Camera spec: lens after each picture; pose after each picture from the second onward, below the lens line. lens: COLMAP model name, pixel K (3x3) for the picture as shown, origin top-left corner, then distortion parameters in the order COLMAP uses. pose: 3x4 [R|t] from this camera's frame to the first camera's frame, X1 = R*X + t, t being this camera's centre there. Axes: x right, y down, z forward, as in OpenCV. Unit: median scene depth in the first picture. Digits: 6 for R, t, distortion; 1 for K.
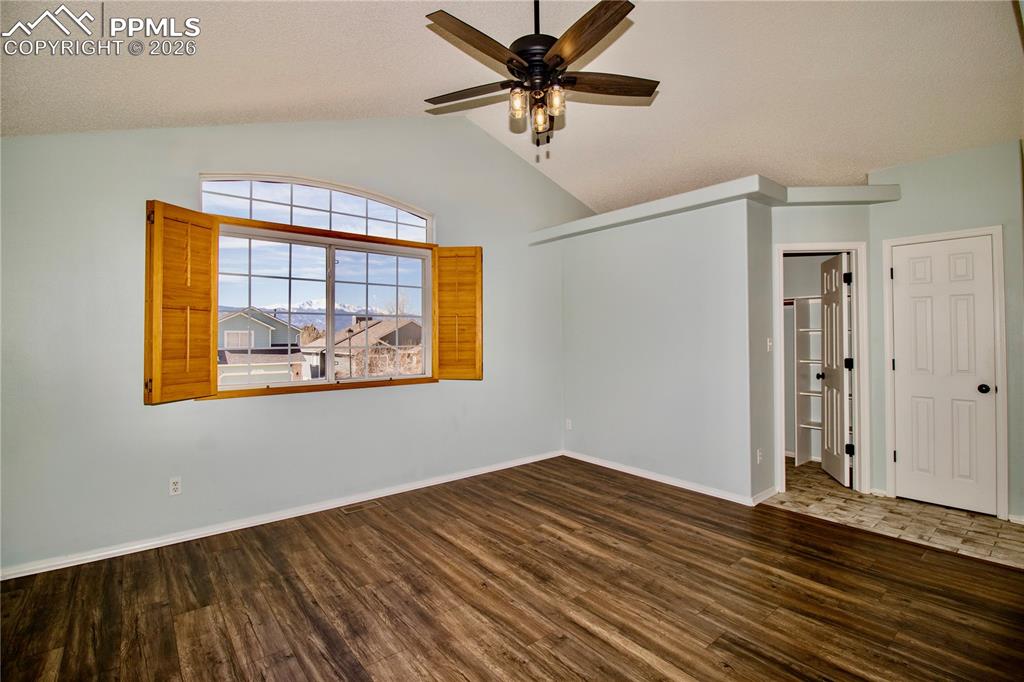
lens RADIAL K [[471.0, 0, 526.1], [0, 471.0, 330.3], [0, 0, 1]] dist [0.001052, -0.014899]
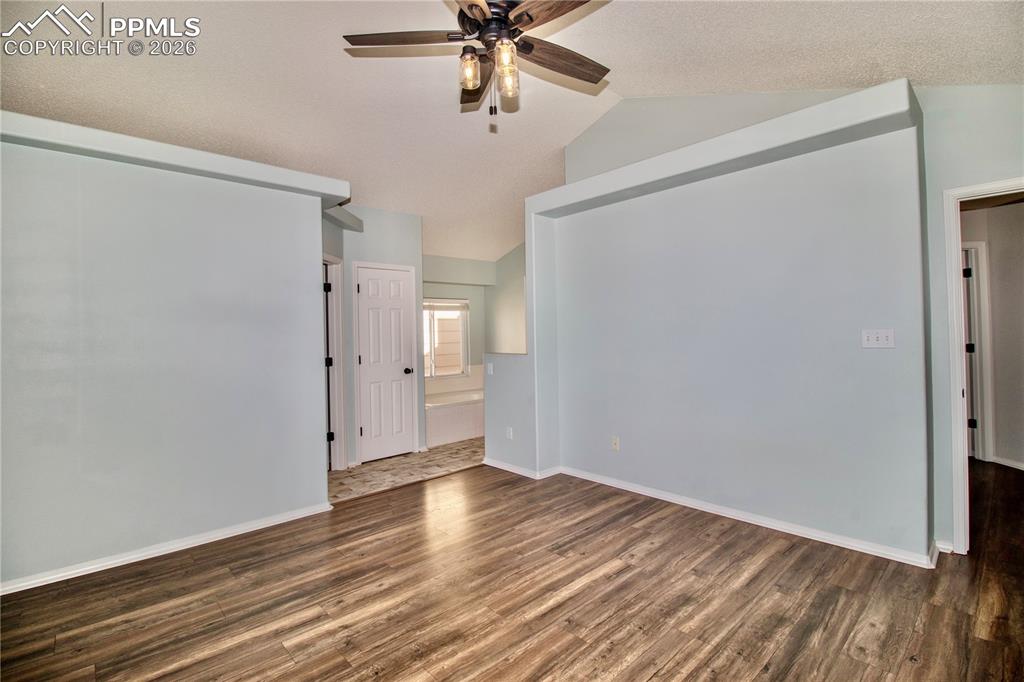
lens RADIAL K [[471.0, 0, 526.1], [0, 471.0, 330.3], [0, 0, 1]] dist [0.001052, -0.014899]
pose [[-0.061537, 0.009740, 0.998057, -0.741737], [0.009893, 0.999909, -0.009148, 0.012325], [-0.998056, 0.009311, -0.061627, 0.885945]]
